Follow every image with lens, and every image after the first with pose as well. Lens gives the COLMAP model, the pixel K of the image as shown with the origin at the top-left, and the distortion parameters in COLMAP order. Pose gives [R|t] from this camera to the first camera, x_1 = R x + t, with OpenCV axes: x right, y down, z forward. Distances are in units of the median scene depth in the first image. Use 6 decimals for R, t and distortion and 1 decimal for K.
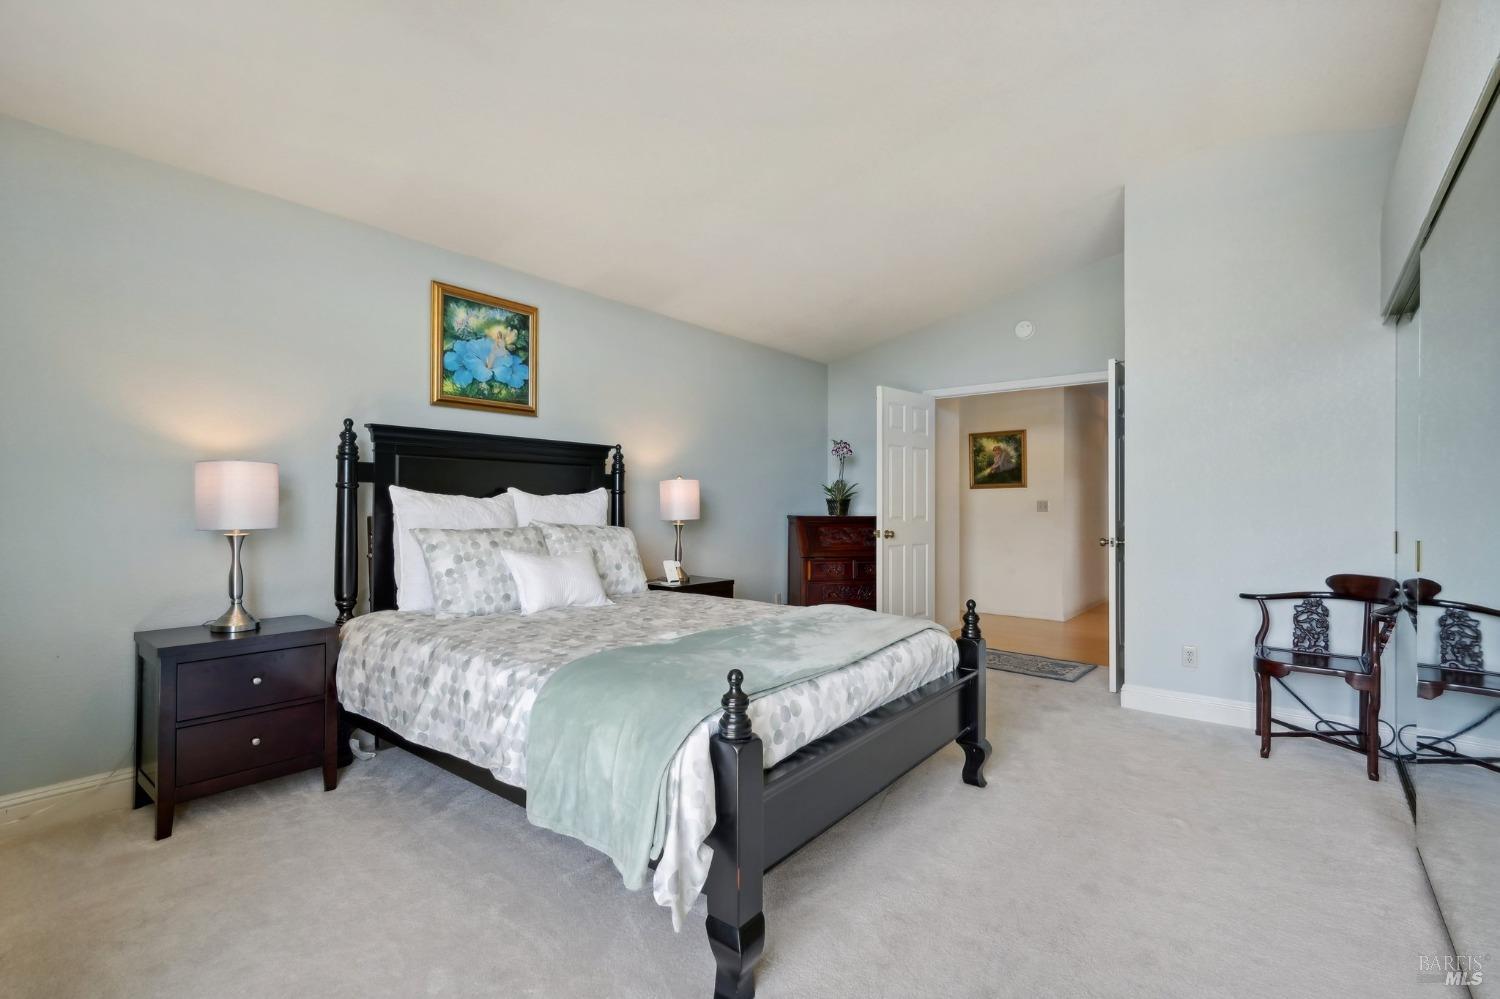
lens RADIAL K [[692.6, 0, 749.3], [0, 692.6, 511.1], [0, 0, 1]] dist [-0.001017, 0.000151]
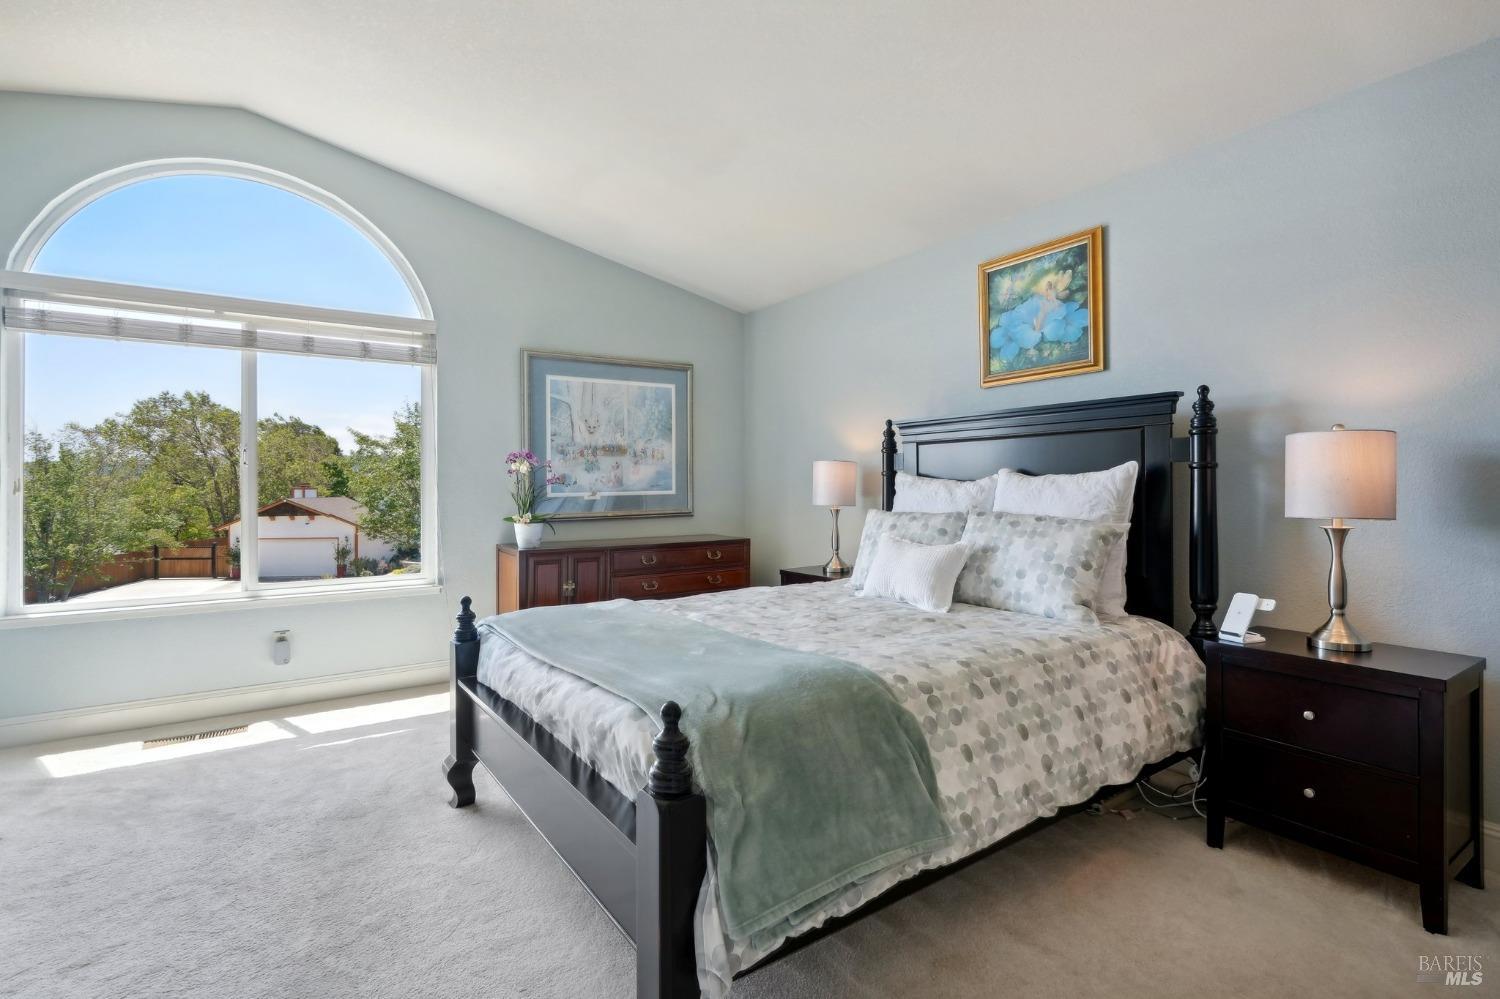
lens RADIAL K [[694.2, 0, 742.3], [0, 694.2, 496.9], [0, 0, 1]] dist [0.000211, 0.000707]
pose [[-0.294788, 0.001156, -0.955562, 0.556737], [-0.012613, 0.999907, 0.005101, 0.001145], [0.955480, 0.013556, -0.294746, 0.905282]]
